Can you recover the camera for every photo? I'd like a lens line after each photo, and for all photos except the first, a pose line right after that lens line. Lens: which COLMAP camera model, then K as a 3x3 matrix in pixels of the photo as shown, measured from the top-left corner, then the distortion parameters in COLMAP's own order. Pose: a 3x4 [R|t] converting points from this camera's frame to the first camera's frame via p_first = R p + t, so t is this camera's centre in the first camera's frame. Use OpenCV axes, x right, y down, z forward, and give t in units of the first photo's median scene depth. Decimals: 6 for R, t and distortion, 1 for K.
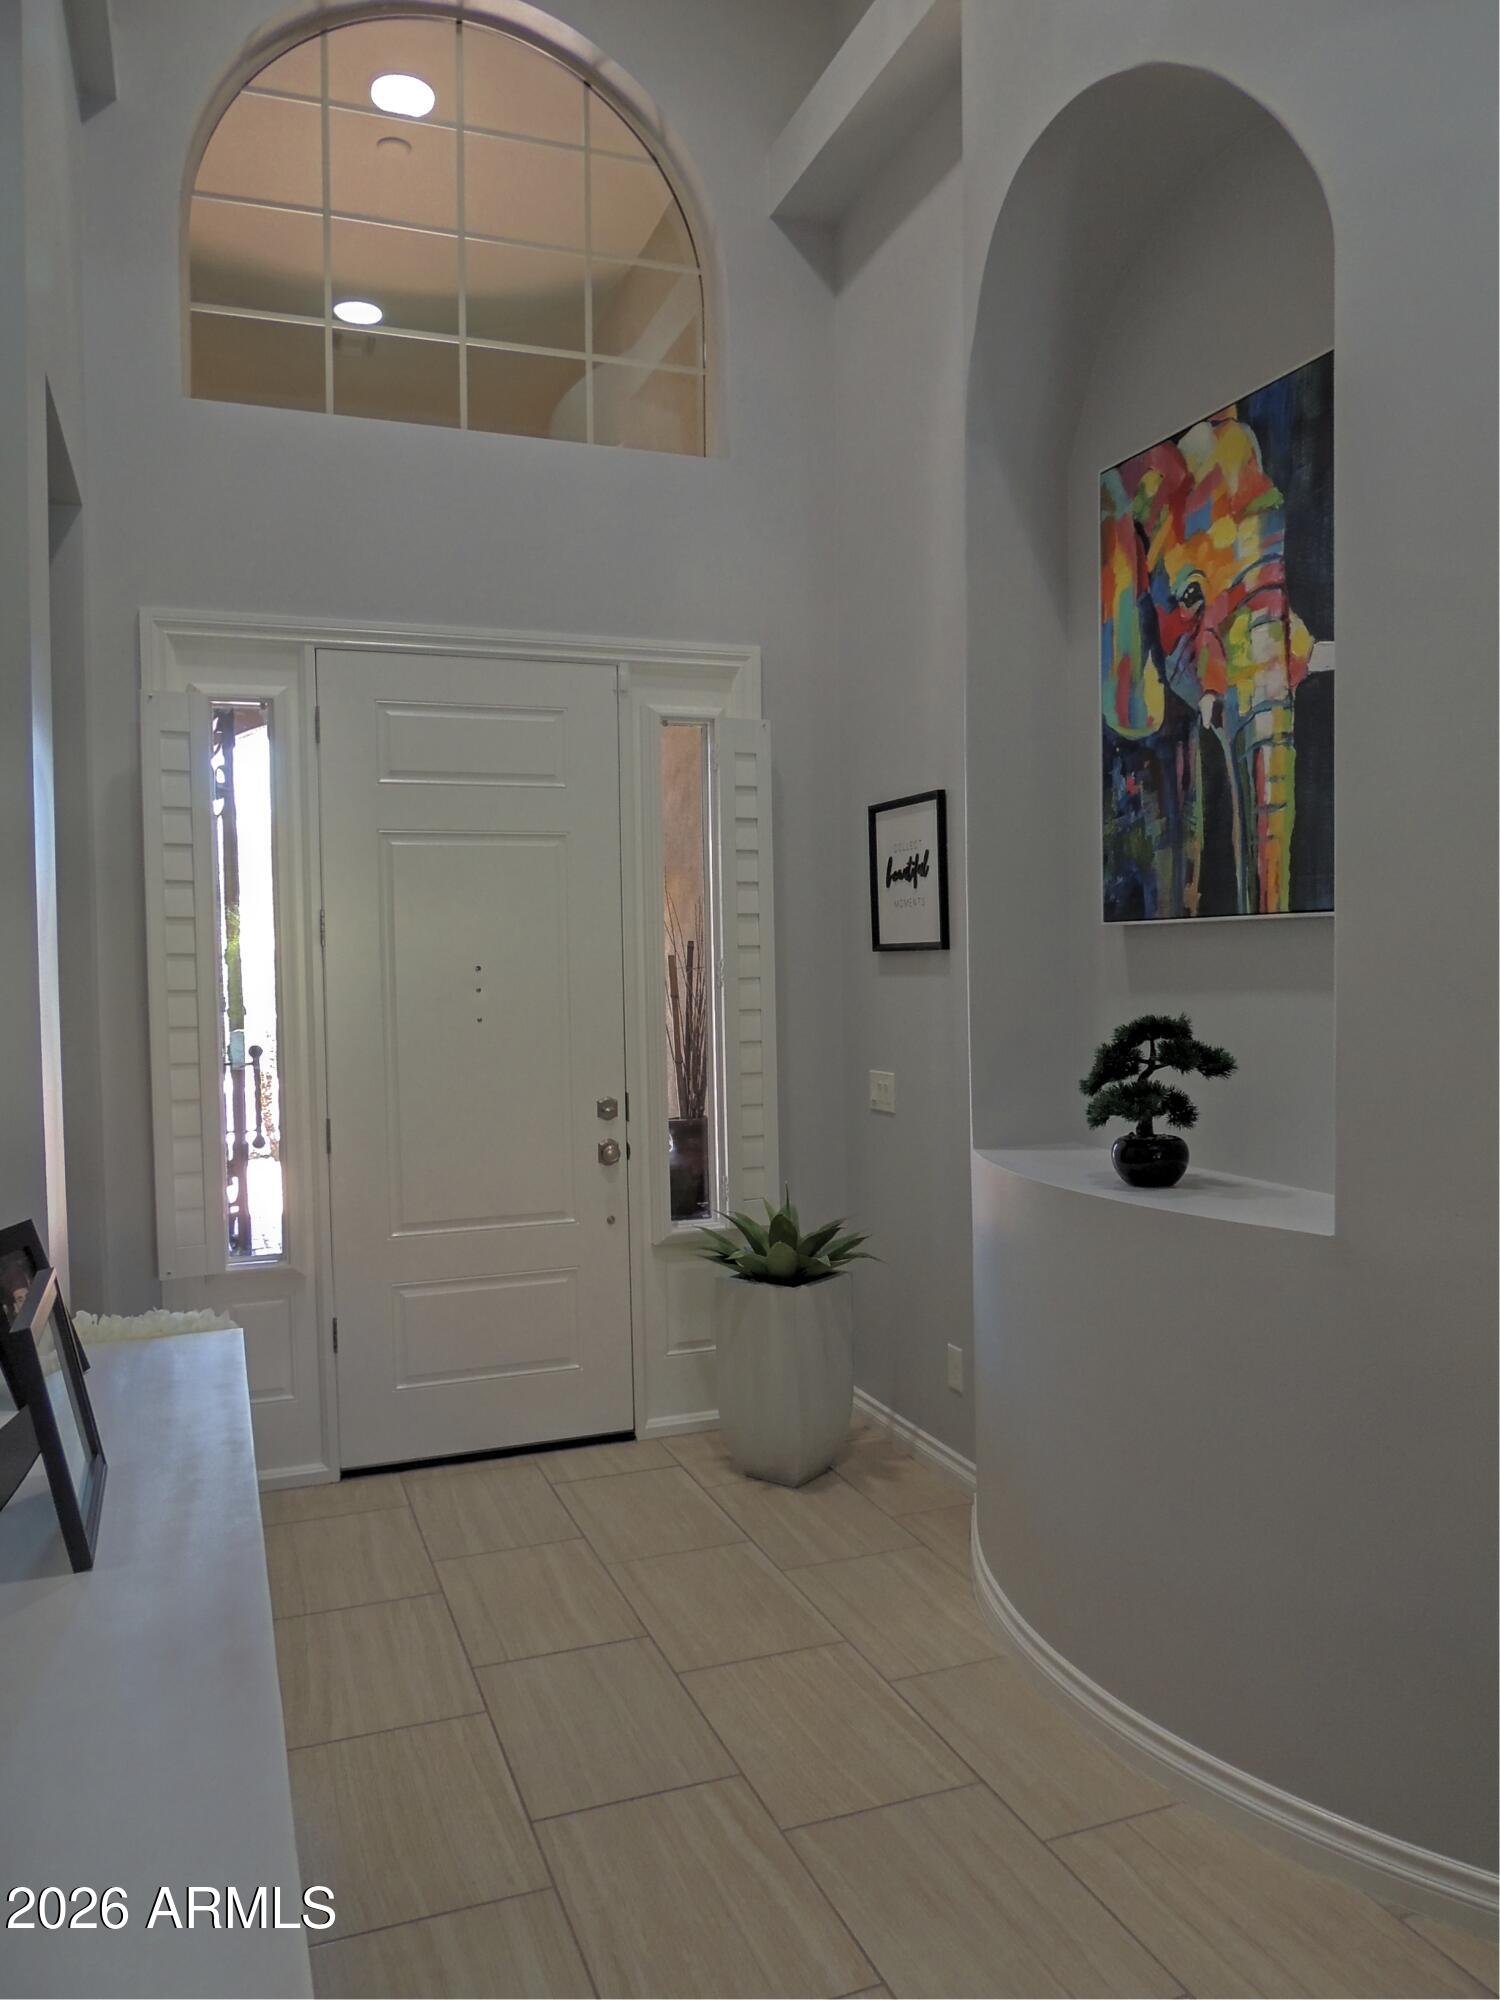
lens RADIAL K [[1463.7, 0, 750.0], [0, 1463.7, 1000.0], [0, 0, 1]] dist [-0.028205, 0.003500]
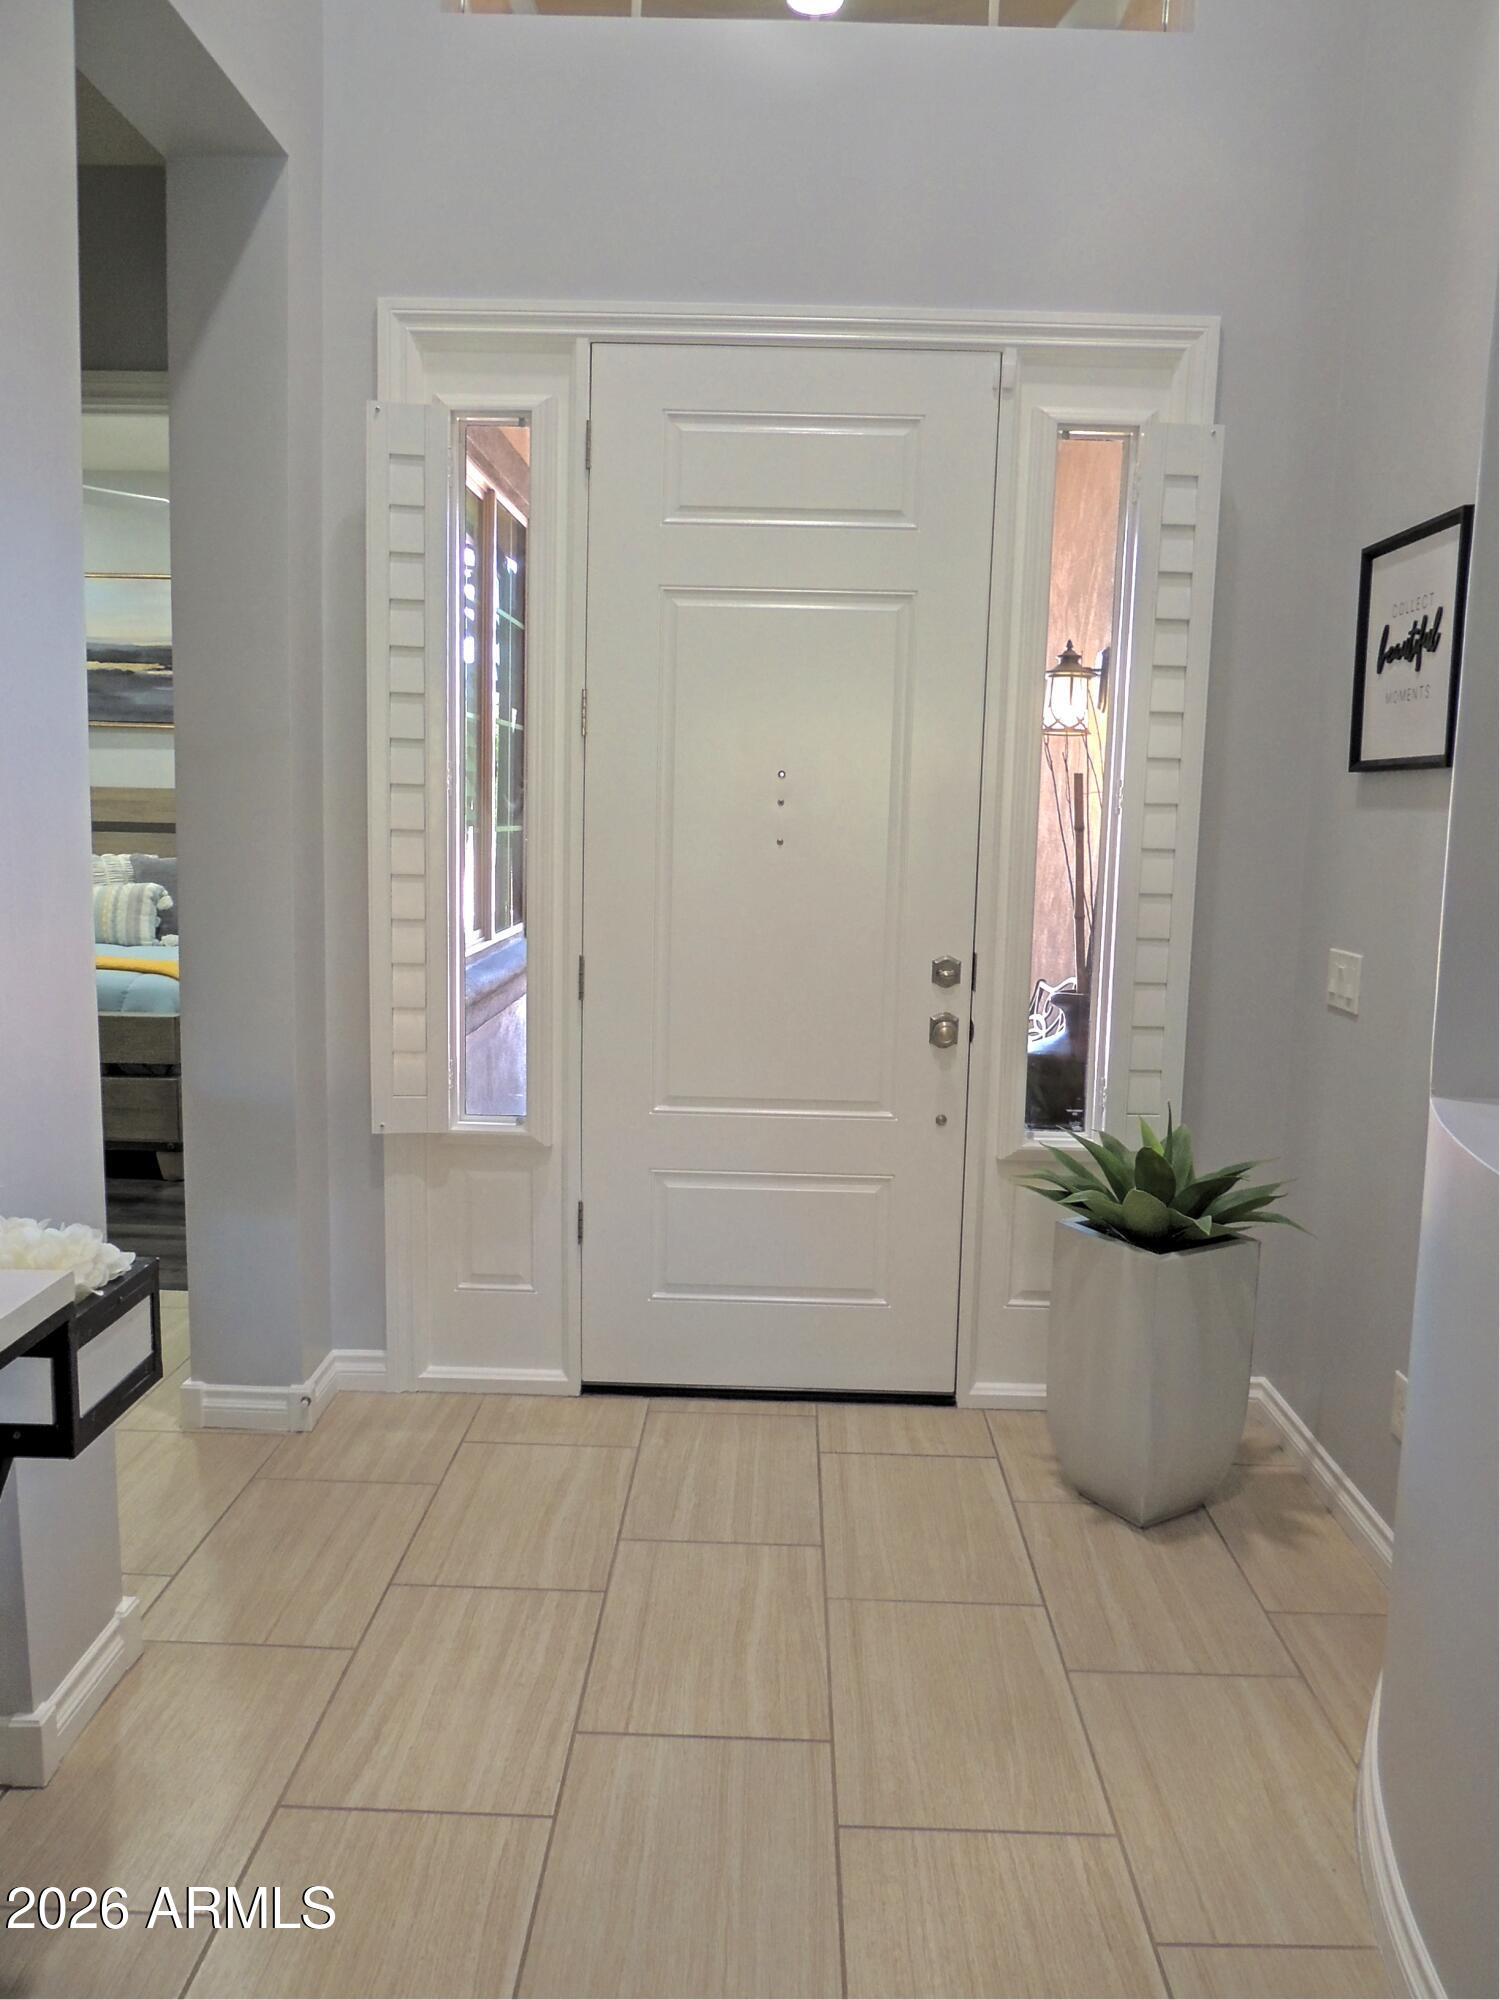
lens RADIAL K [[1463.7, 0, 750.0], [0, 1463.7, 1000.0], [0, 0, 1]] dist [-0.028205, 0.003500]
pose [[0.926019, 0.091453, -0.366230, 0.087540], [-0.052616, 0.992008, 0.114679, 0.008698], [0.373791, -0.086926, 0.923431, 0.288493]]
